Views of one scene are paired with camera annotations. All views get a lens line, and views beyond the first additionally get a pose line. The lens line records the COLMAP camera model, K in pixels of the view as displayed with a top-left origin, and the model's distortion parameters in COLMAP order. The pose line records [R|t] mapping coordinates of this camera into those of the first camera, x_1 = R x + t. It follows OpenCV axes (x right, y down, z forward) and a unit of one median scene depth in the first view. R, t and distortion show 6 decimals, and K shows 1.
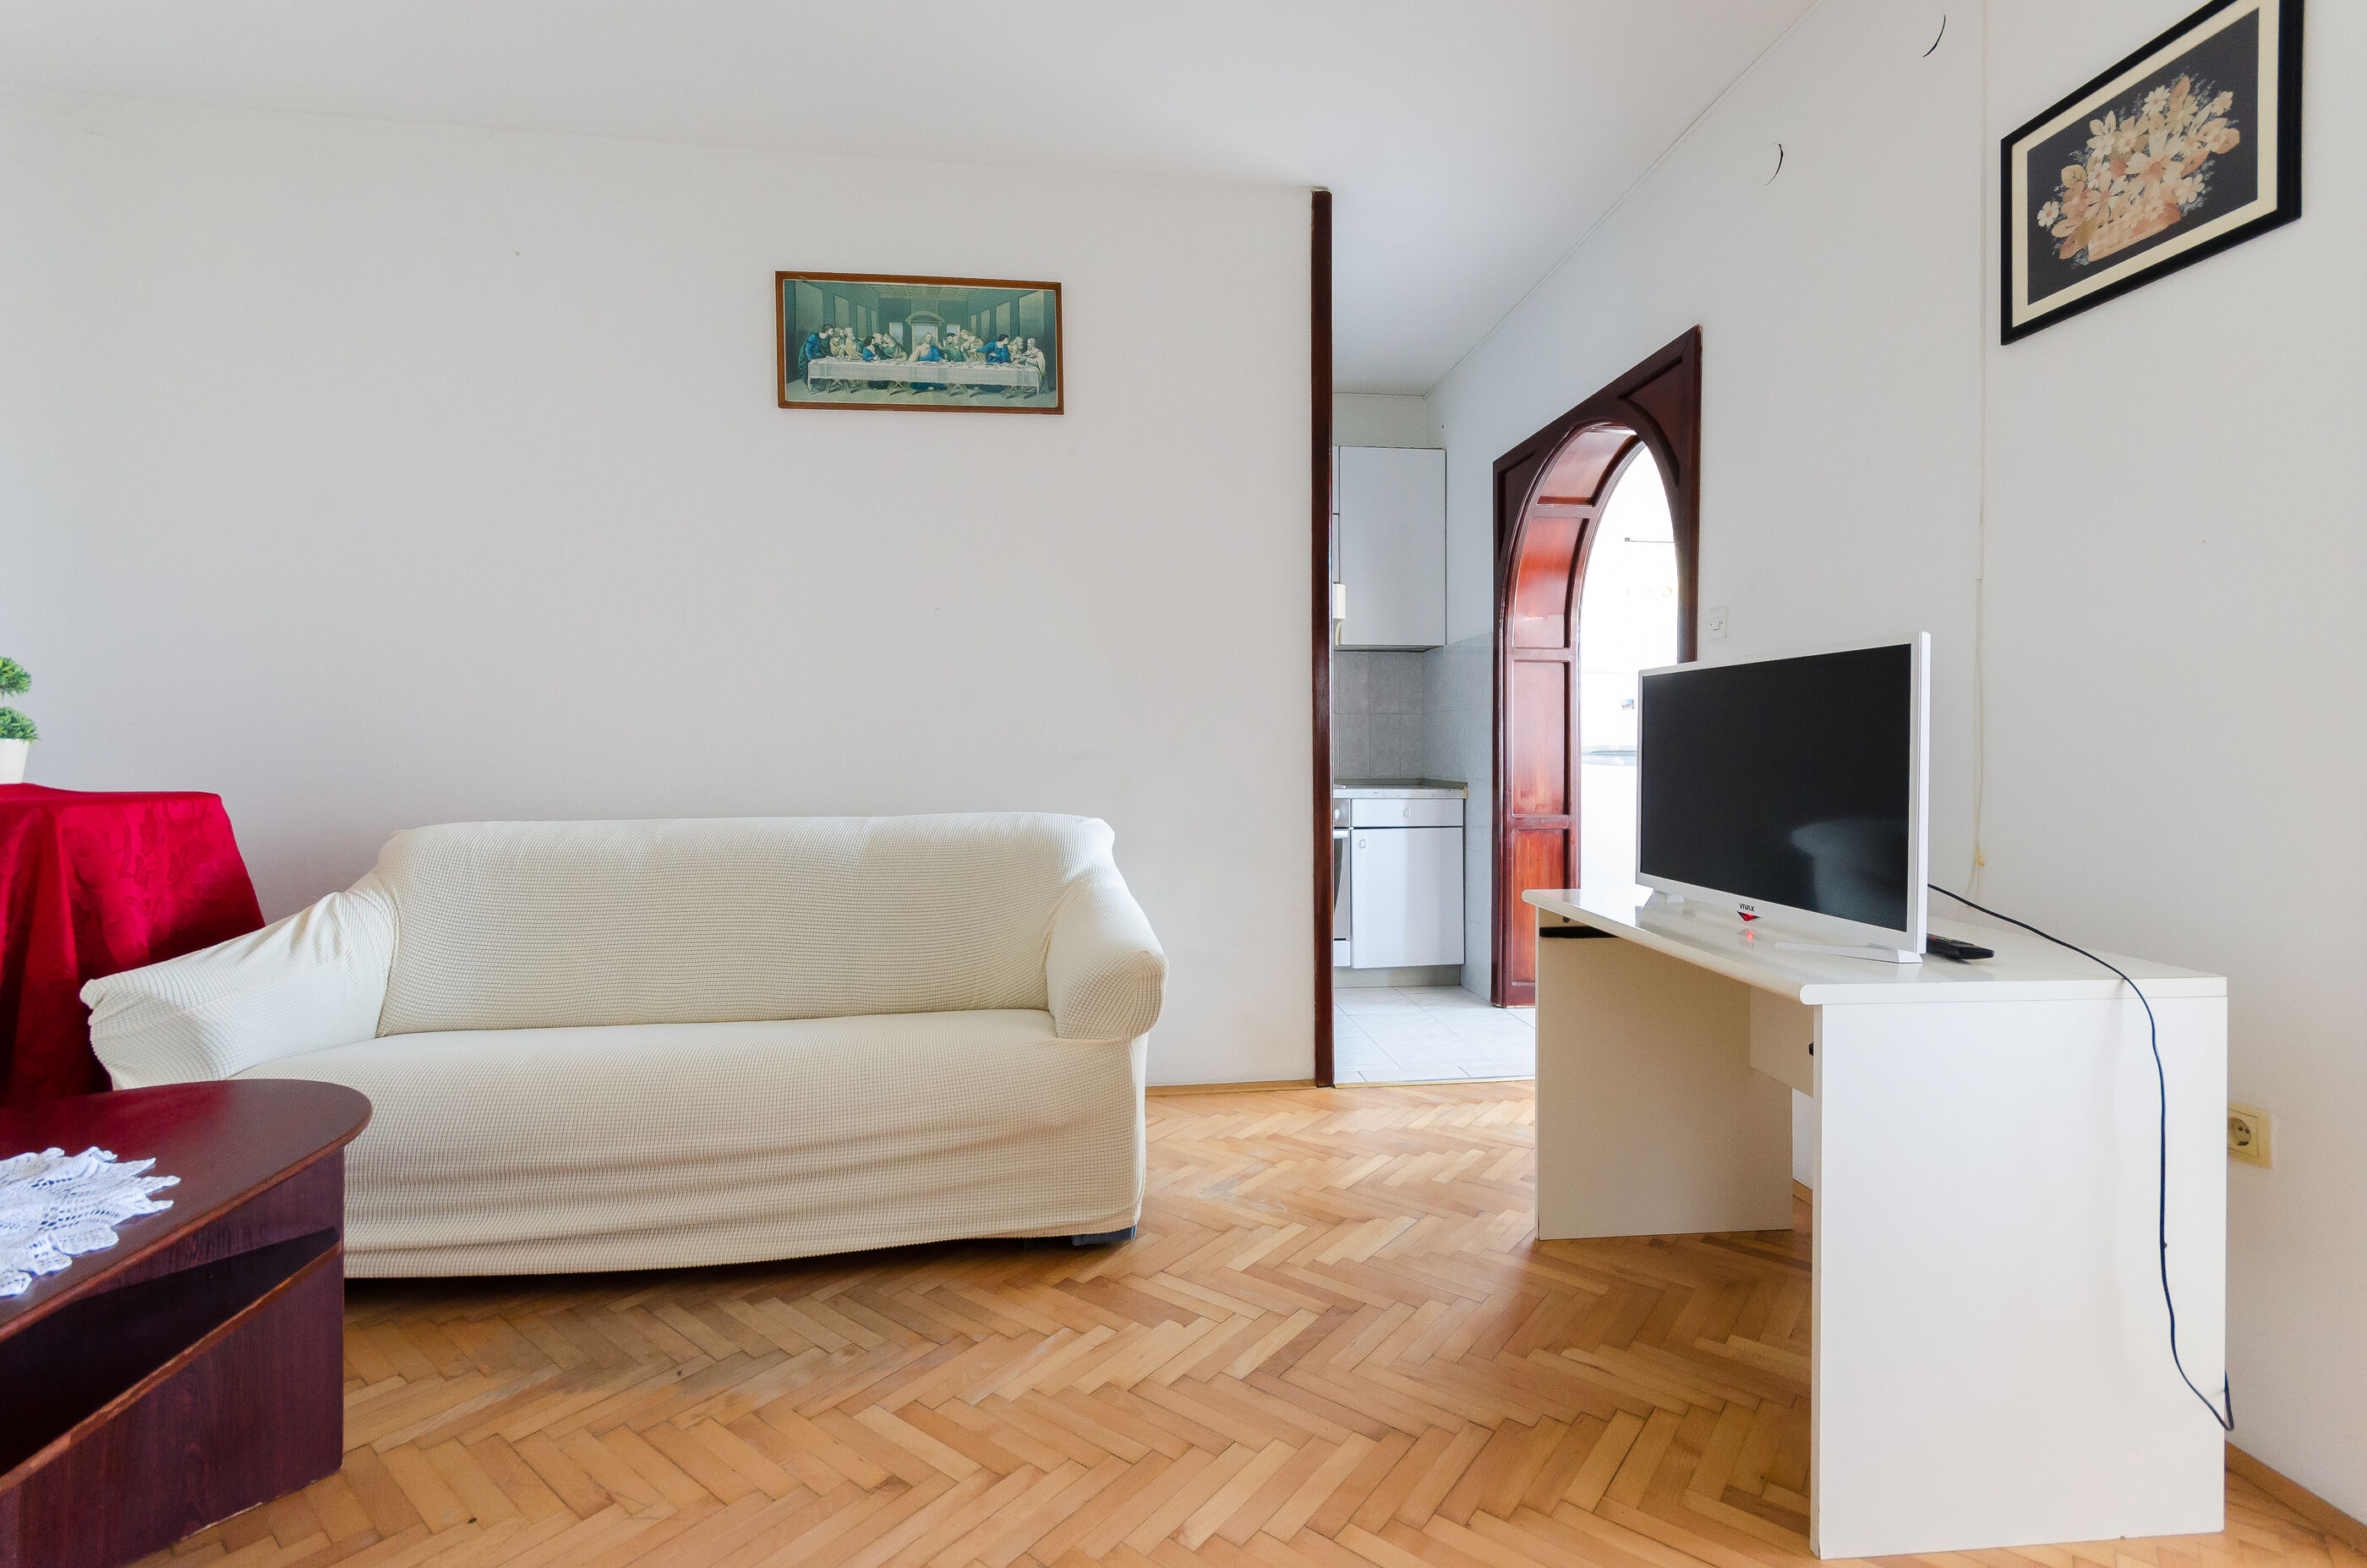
lens RADIAL K [[1066.0, 0, 1217.0], [0, 1066.0, 751.4], [0, 0, 1]] dist [0.002682, -0.000308]
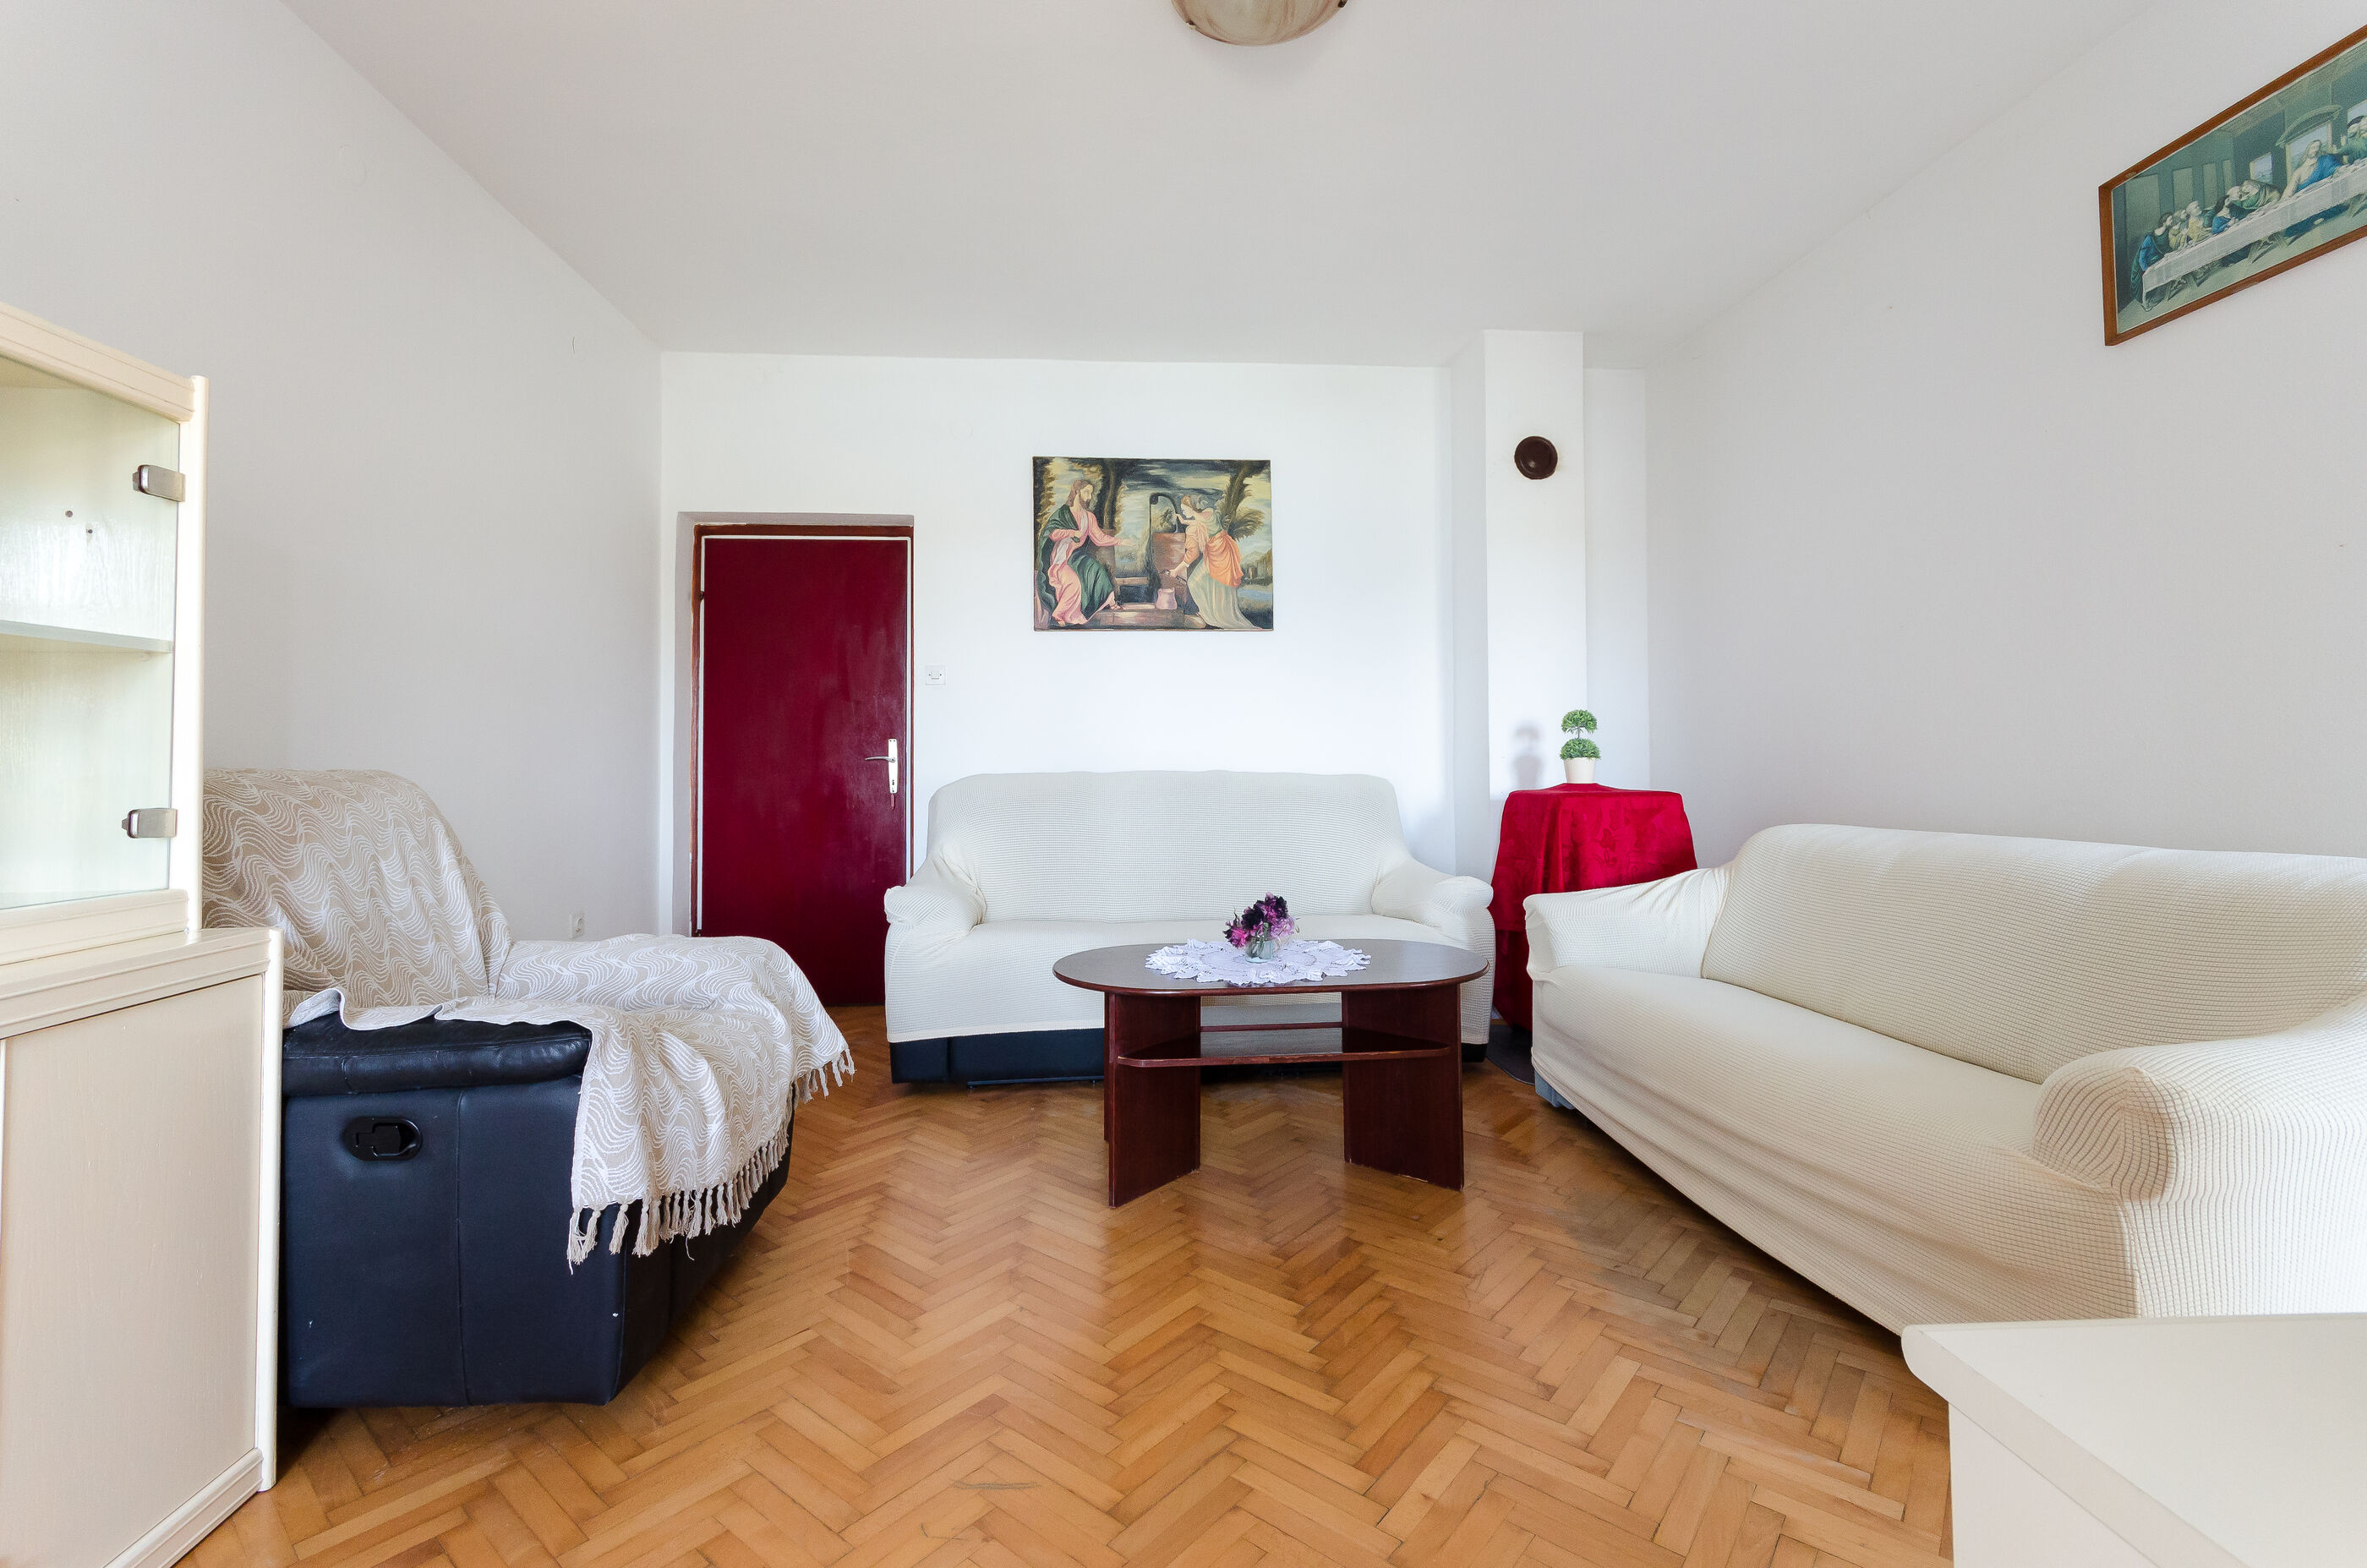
lens RADIAL K [[1046.7, 0, 1185.1], [0, 1046.7, 740.4], [0, 0, 1]] dist [-0.003103, 0.004224]
pose [[-0.051976, -0.023392, -0.998374, 0.428618], [0.006106, 0.999699, -0.023741, -0.002065], [0.998630, -0.007330, -0.051818, 0.323117]]
